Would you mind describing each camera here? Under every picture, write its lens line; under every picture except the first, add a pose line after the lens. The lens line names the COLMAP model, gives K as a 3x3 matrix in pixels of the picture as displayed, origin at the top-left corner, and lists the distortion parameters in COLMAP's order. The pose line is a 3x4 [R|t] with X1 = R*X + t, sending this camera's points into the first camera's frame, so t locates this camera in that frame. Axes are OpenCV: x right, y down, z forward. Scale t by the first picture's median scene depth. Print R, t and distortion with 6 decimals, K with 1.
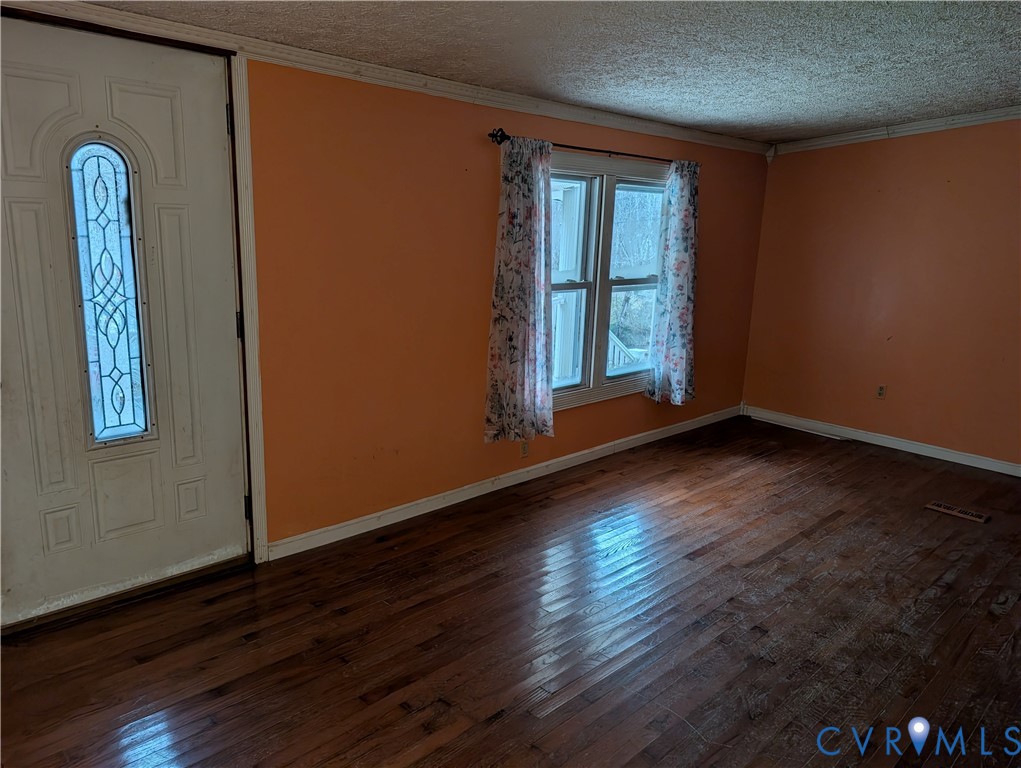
lens RADIAL K [[734.4, 0, 506.9], [0, 734.4, 386.8], [0, 0, 1]] dist [0.019776, -0.017799]
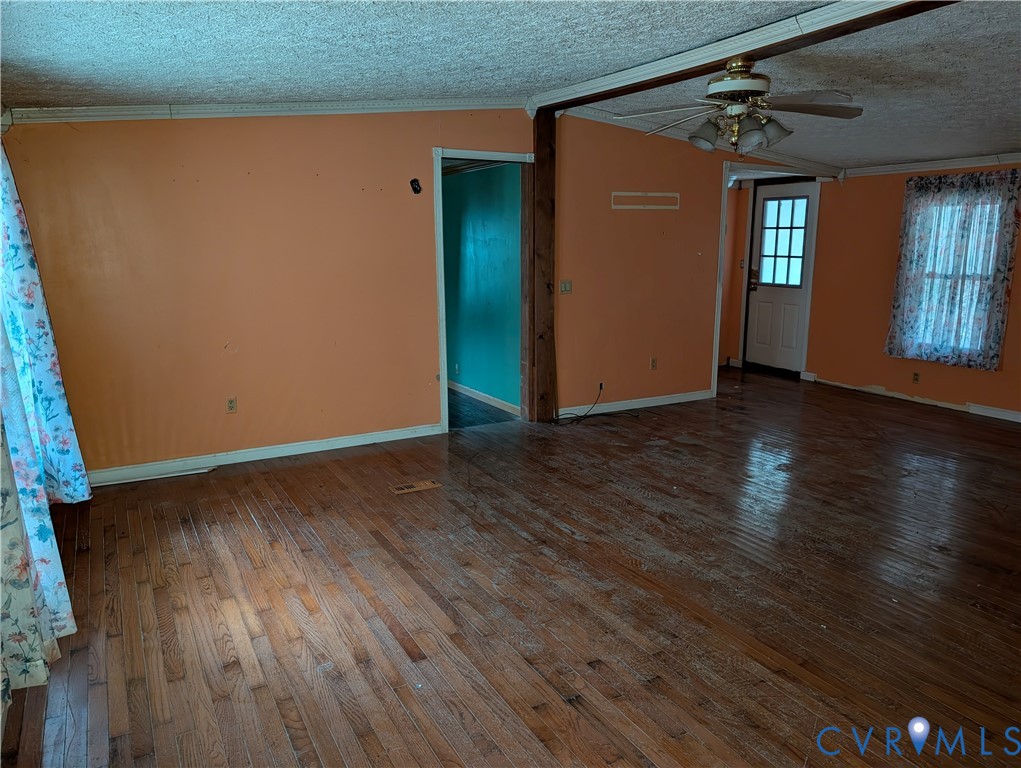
lens RADIAL K [[734.4, 0, 508.2], [0, 734.4, 381.0], [0, 0, 1]] dist [0.019776, -0.017799]
pose [[0.257173, -0.223364, 0.940197, -0.293923], [0.224482, 0.960115, 0.166693, -0.114787], [-0.939931, 0.168189, 0.297057, 0.493791]]
